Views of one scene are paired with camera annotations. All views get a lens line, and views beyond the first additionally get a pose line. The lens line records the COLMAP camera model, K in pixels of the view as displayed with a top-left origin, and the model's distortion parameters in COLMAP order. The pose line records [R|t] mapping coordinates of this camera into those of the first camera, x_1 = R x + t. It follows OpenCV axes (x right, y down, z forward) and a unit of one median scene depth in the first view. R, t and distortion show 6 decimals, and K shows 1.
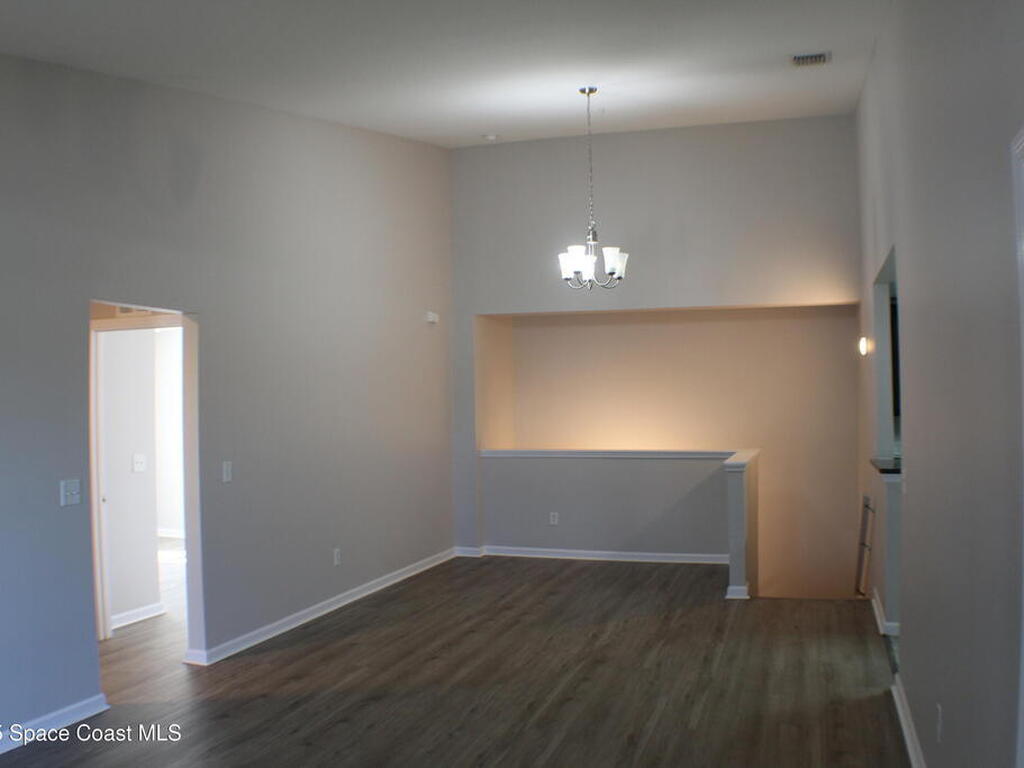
lens RADIAL K [[844.7, 0, 512.0], [0, 844.7, 384.0], [0, 0, 1]] dist [0.000171, 0.000662]
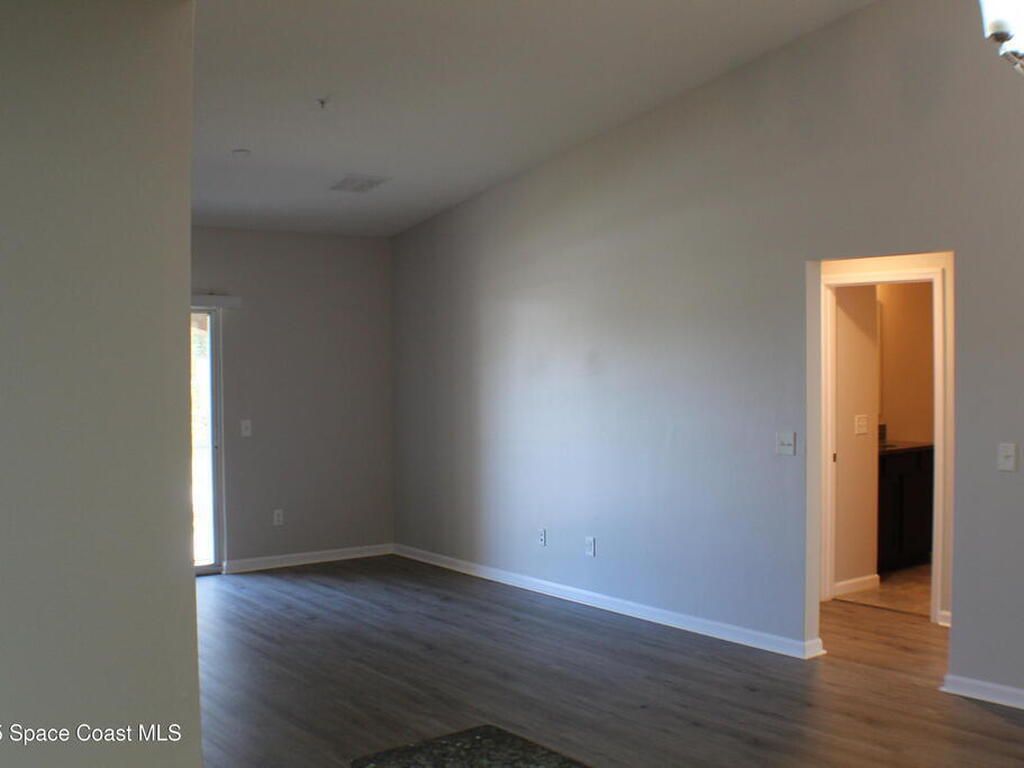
lens RADIAL K [[1262.9, 0, 512.0], [0, 1262.9, 384.0], [0, 0, 1]] dist [-0.155903, -0.078621]
pose [[-0.553893, 0.027362, -0.832138, 0.872962], [0.025657, 0.999546, 0.015788, 0.017688], [0.832192, -0.012605, -0.554344, 1.402154]]
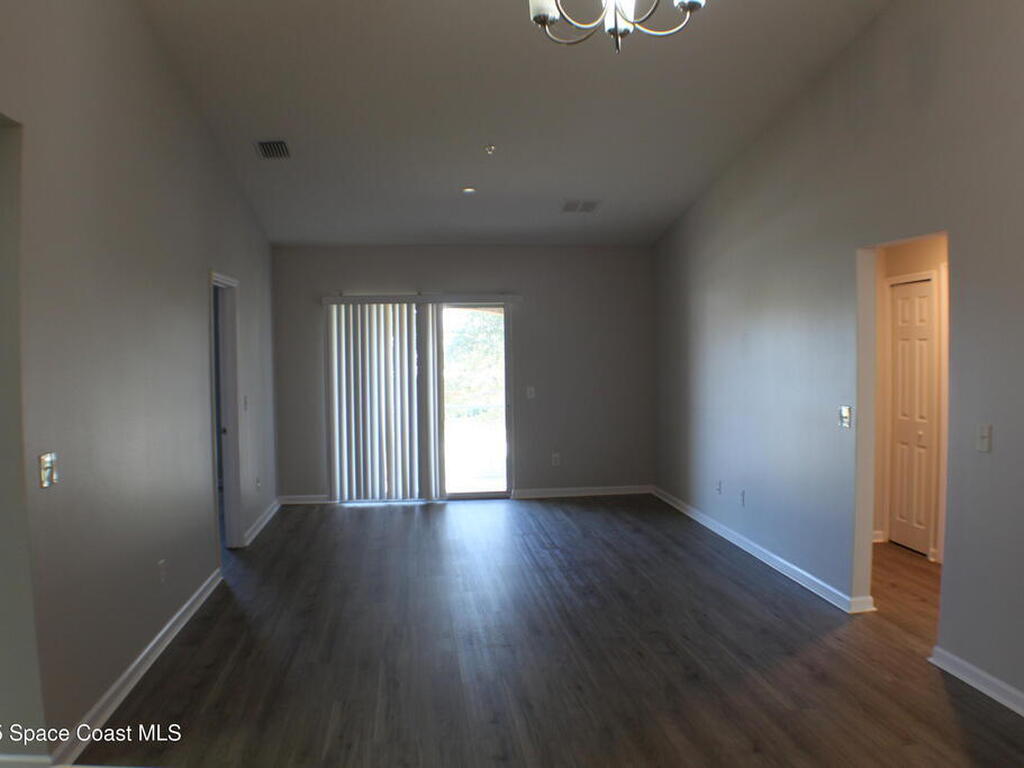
lens RADIAL K [[950.6, 0, 512.0], [0, 950.6, 384.0], [0, 0, 1]] dist [-0.148635, 0.002595]
pose [[-0.905717, 0.033822, -0.422531, 0.399432], [0.024952, 0.999337, 0.026509, 0.033412], [0.423148, 0.013467, -0.905961, 1.743447]]
